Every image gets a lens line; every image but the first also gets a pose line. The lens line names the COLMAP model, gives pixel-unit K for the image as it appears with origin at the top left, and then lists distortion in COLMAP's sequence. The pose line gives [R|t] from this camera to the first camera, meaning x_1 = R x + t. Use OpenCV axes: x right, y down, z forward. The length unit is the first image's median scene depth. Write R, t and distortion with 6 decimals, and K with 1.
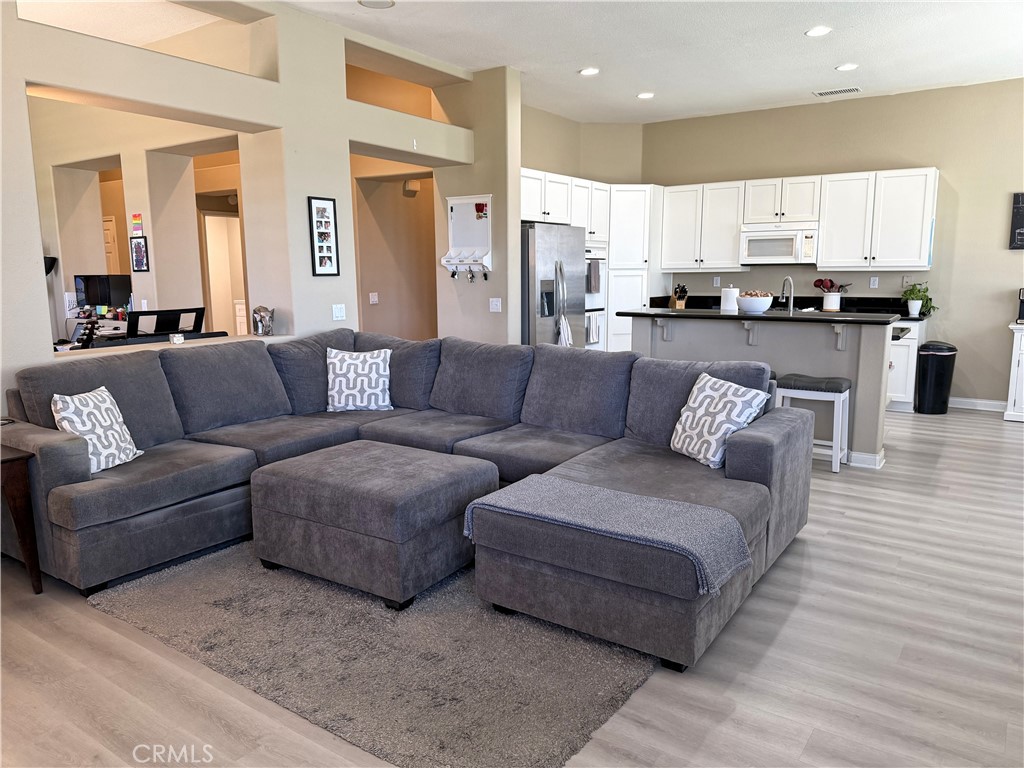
lens RADIAL K [[732.6, 0, 502.6], [0, 732.6, 390.1], [0, 0, 1]] dist [0.090249, -0.123504]
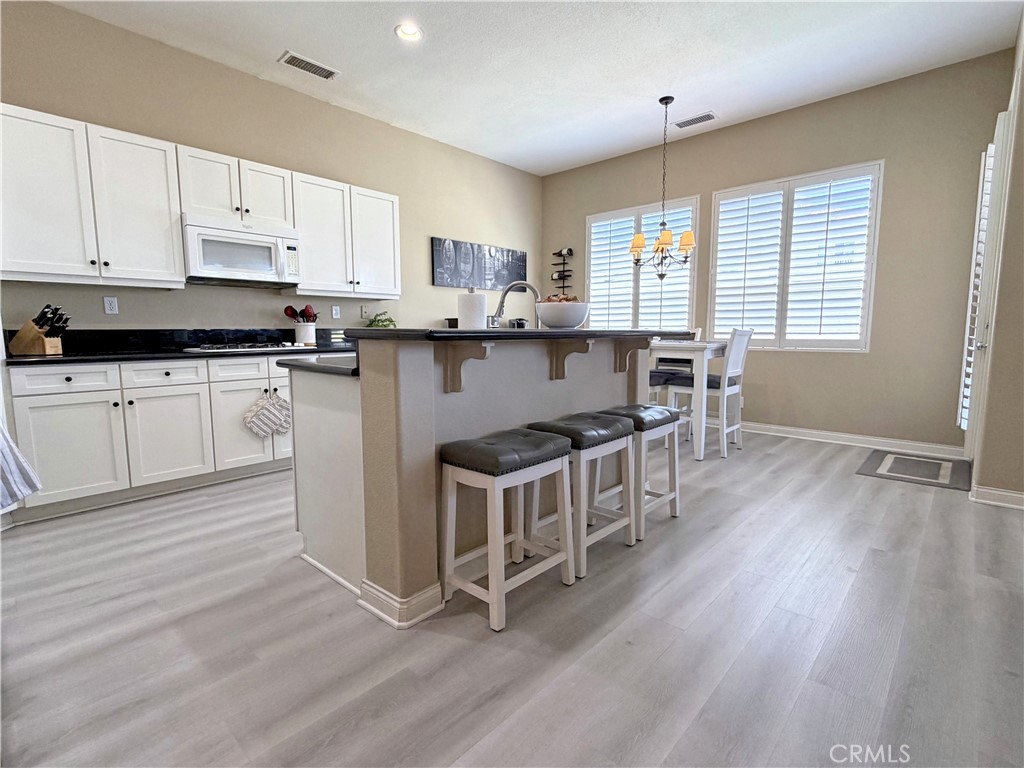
lens RADIAL K [[488.0, 0, 512.0], [0, 488.0, 384.8], [0, 0, 1]] dist [-0.000639, -0.000717]
pose [[0.128881, -0.104966, 0.986089, -0.066728], [0.165305, 0.982743, 0.083004, -0.074764], [-0.977785, 0.152308, 0.144008, 0.747074]]
